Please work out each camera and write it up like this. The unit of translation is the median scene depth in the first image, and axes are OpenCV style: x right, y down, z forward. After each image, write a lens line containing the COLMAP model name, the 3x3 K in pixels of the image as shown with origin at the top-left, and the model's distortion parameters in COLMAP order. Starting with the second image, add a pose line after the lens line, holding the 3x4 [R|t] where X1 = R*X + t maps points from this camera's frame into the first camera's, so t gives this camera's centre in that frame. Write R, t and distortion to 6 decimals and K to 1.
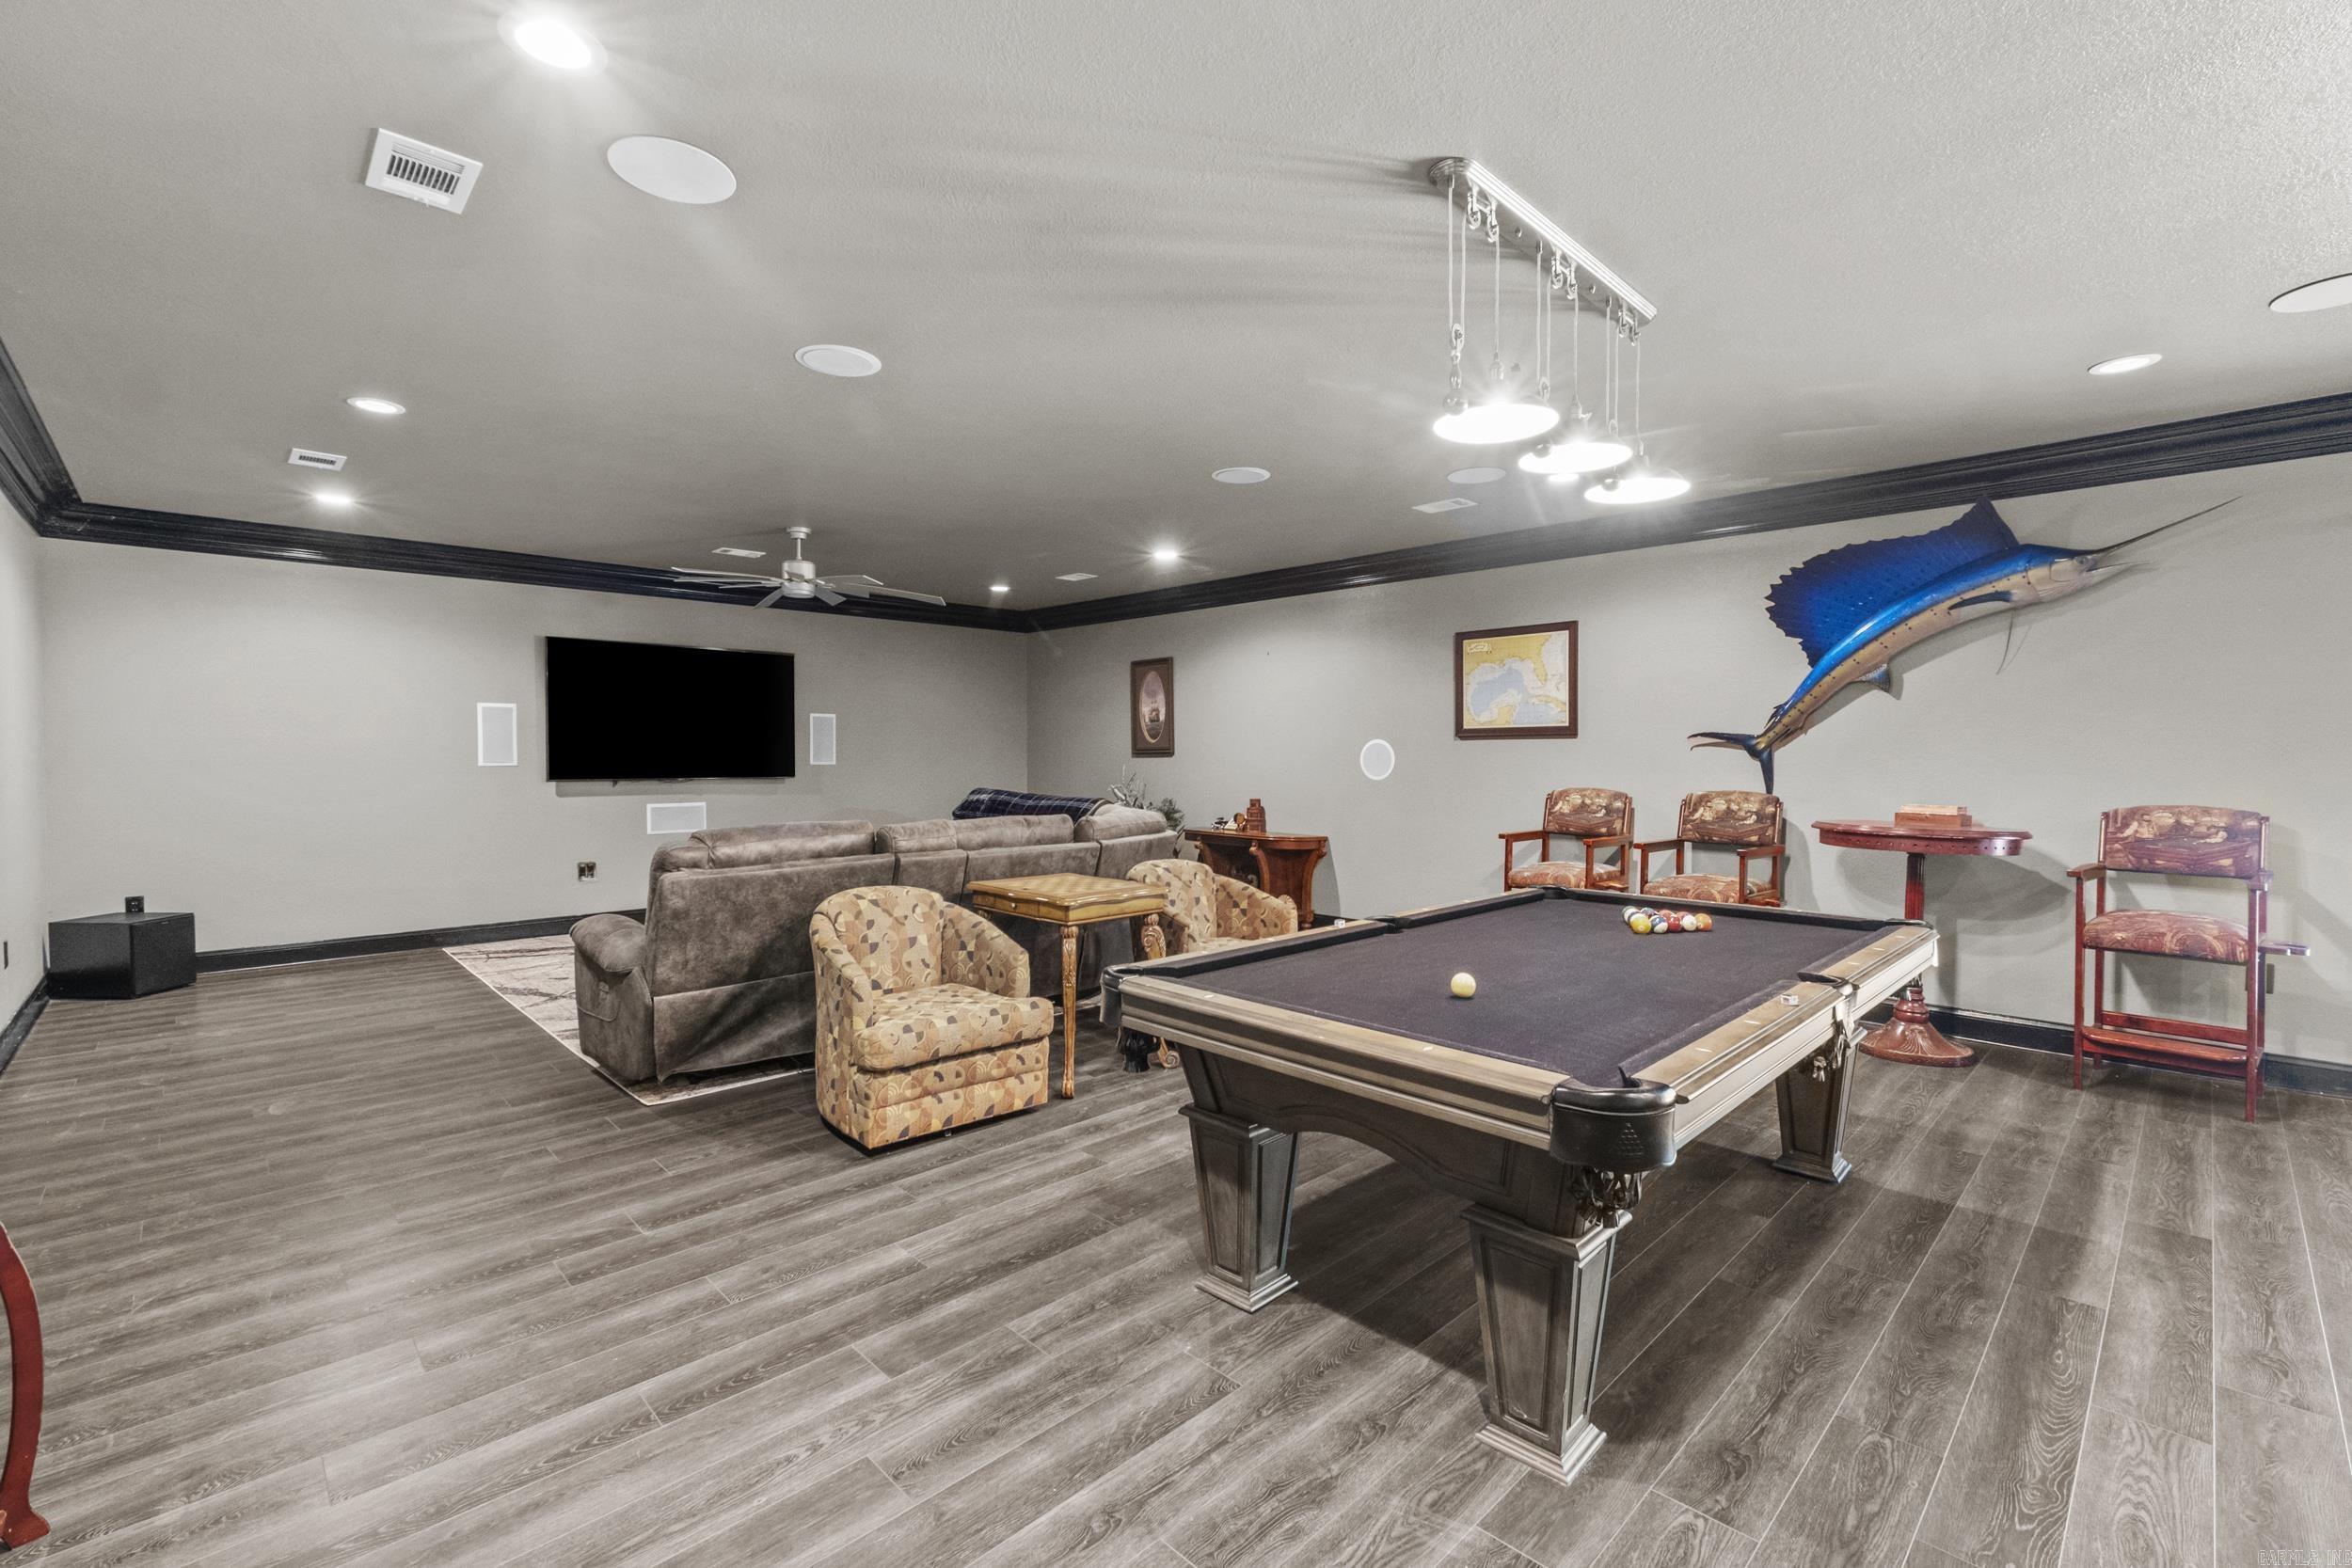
lens RADIAL K [[1013.9, 0, 1176.8], [0, 1013.9, 779.9], [0, 0, 1]] dist [-0.008270, 0.000003]
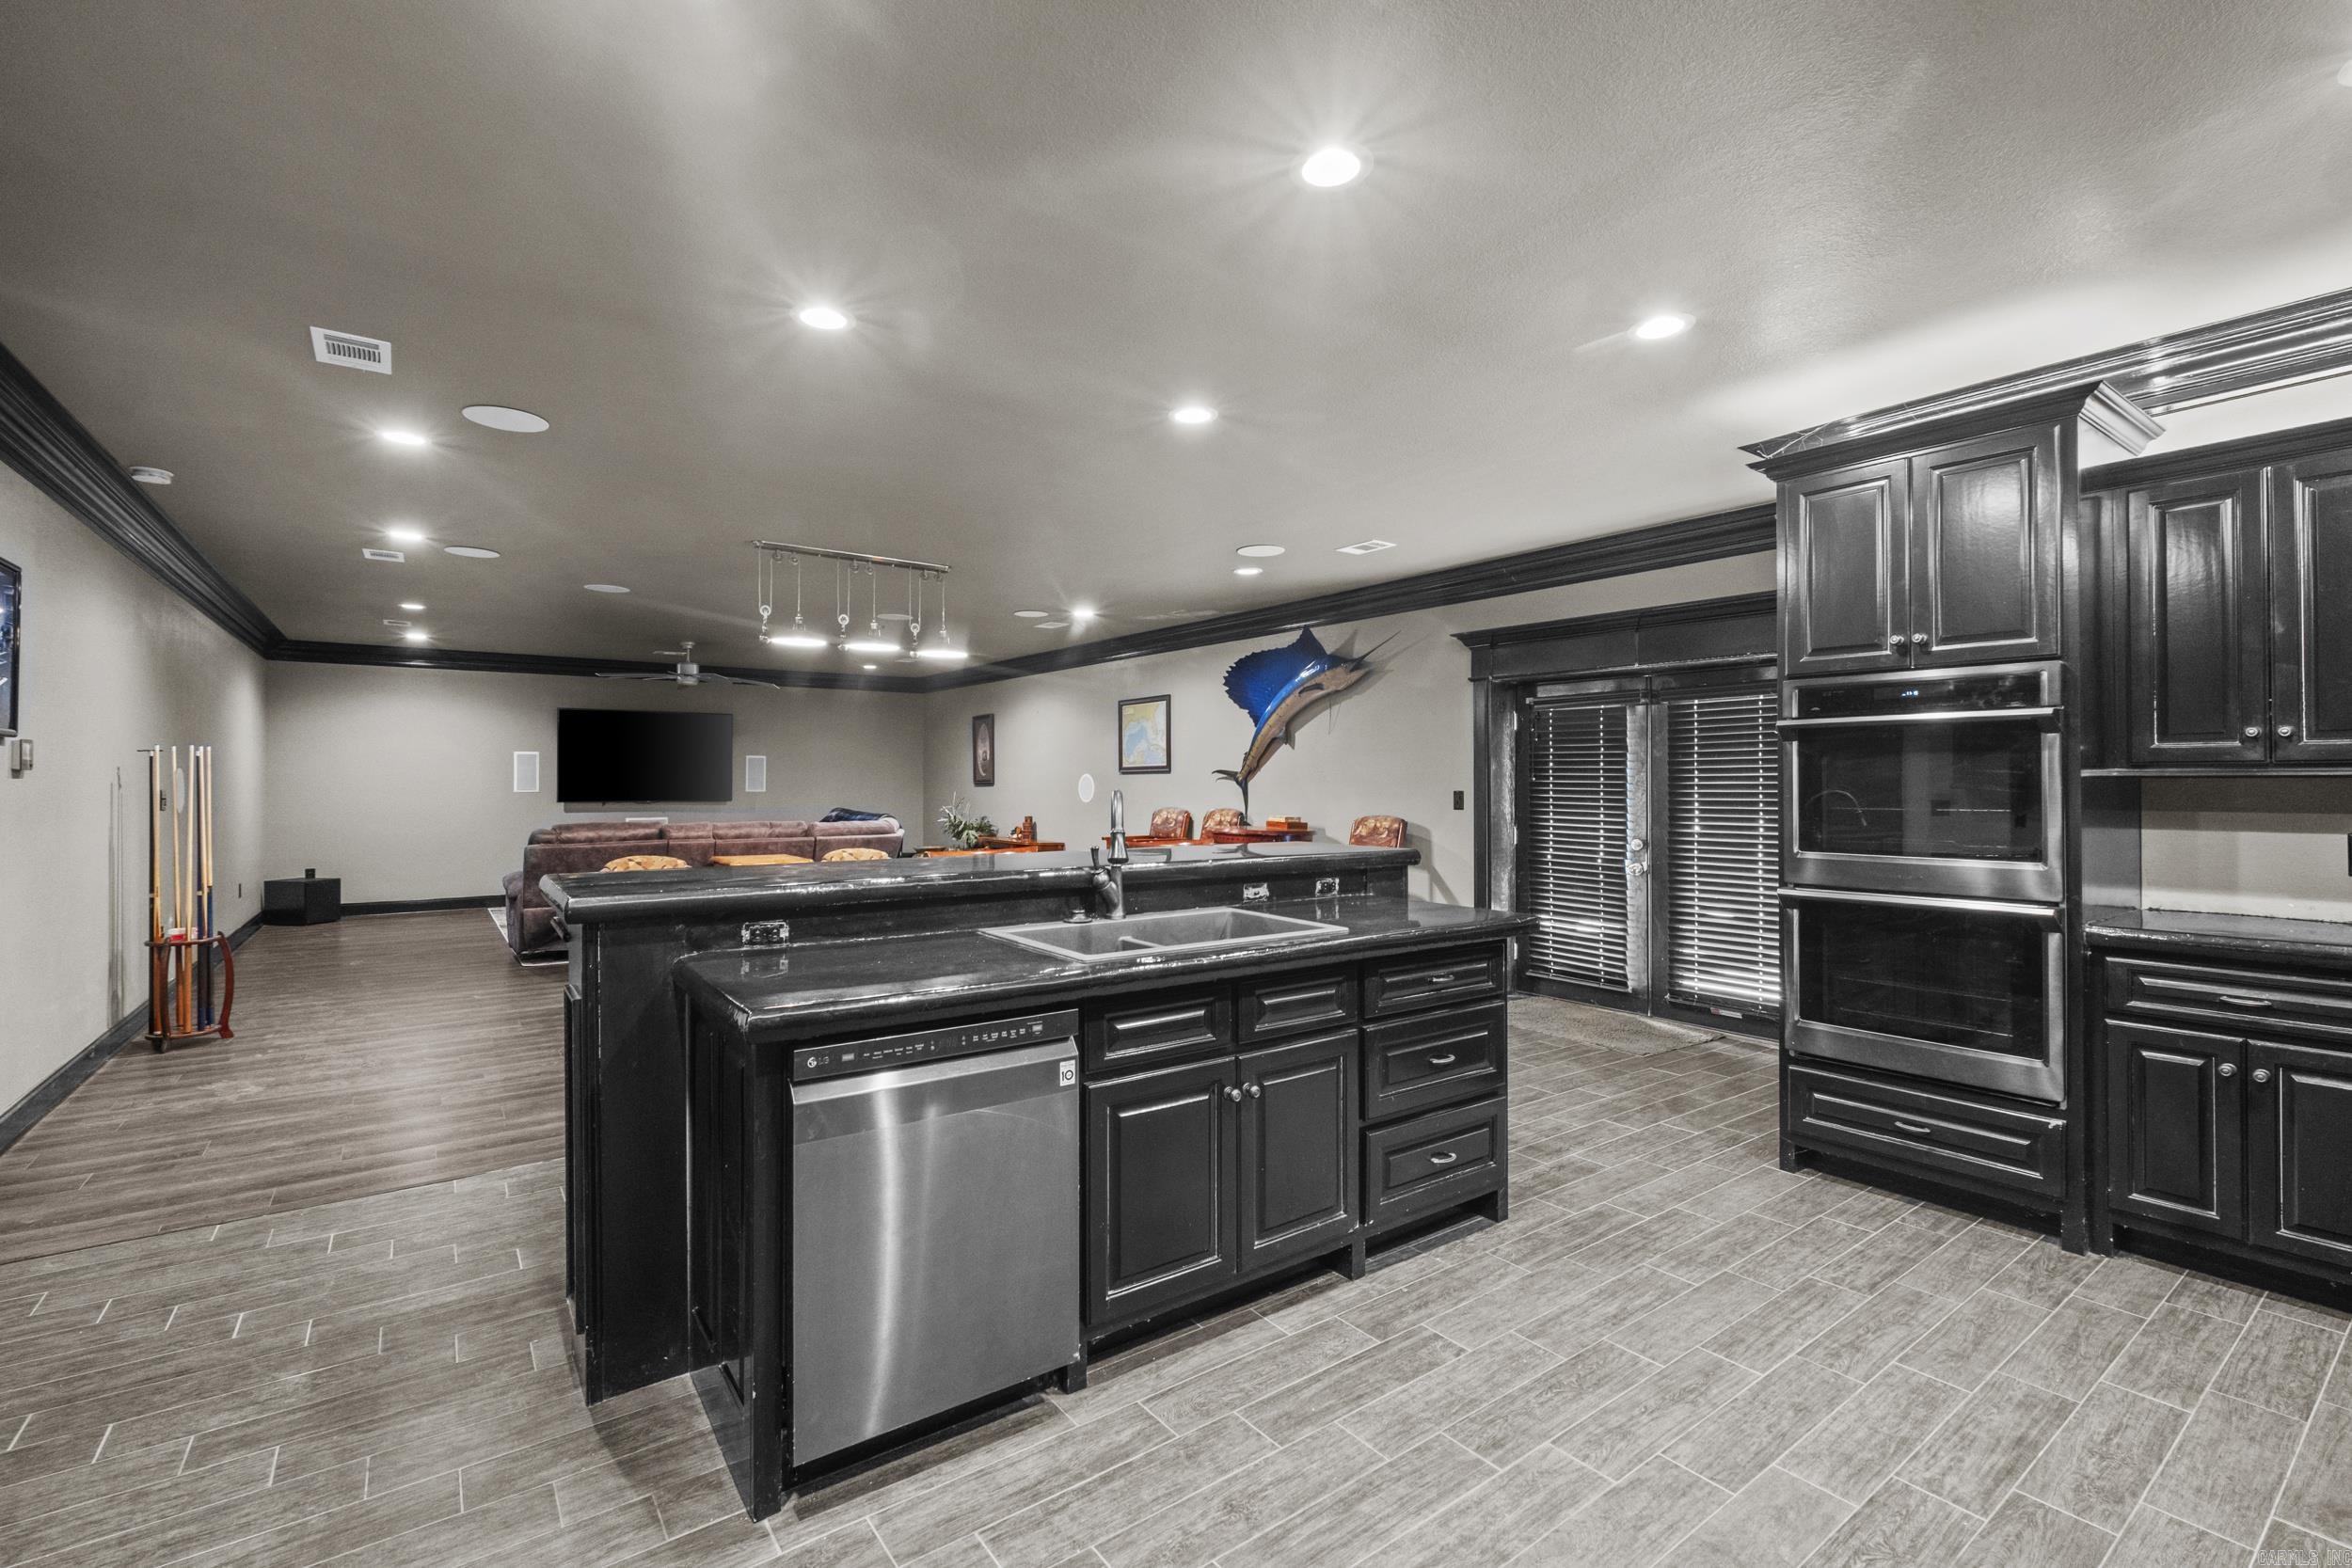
lens RADIAL K [[1013.9, 0, 1173.4], [0, 1013.9, 781.3], [0, 0, 1]] dist [-0.008270, 0.000003]
pose [[0.991312, -0.001415, -0.131527, 0.667546], [-0.002356, 0.999591, -0.028509, 0.014142], [0.131514, 0.028572, 0.990902, -0.529043]]
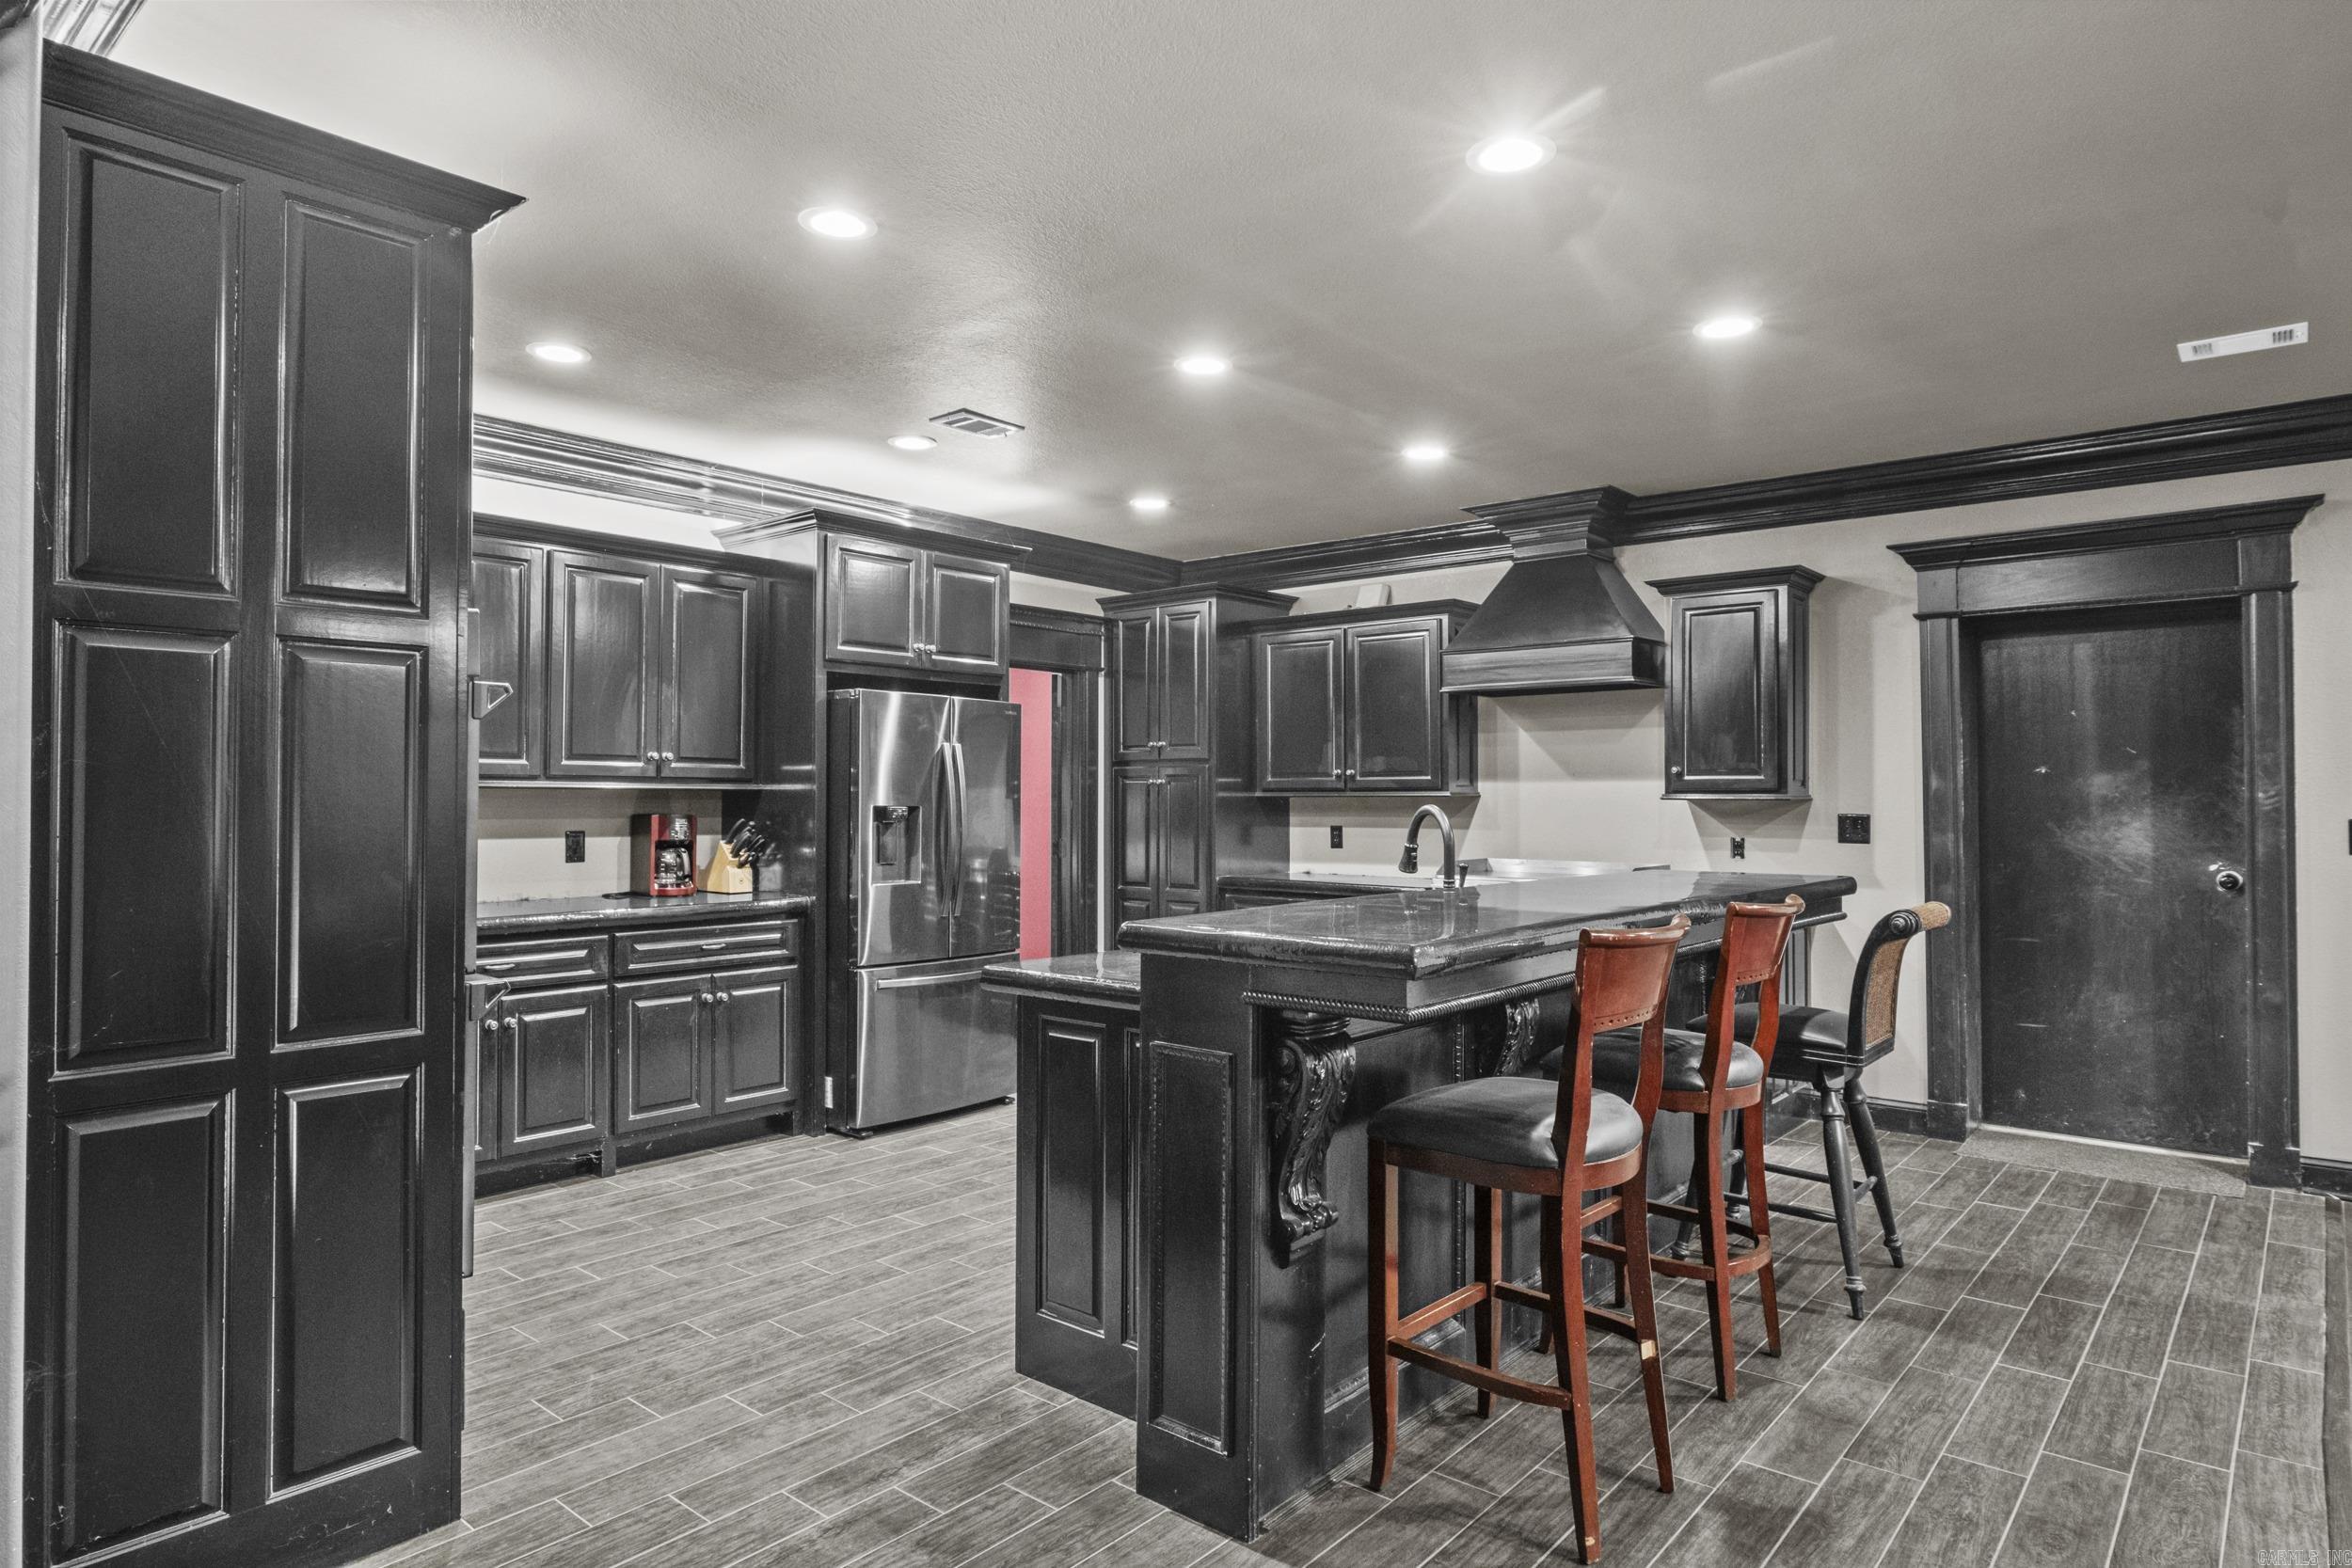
lens RADIAL K [[1388.4, 0, 1184.3], [0, 1388.4, 775.4], [0, 0, 1]] dist [0.004913, 0.000320]
pose [[-0.994304, -0.005310, -0.106450, 0.978174], [-0.006872, 0.999874, 0.014311, -0.091122], [0.106361, 0.014961, -0.994215, 3.034237]]
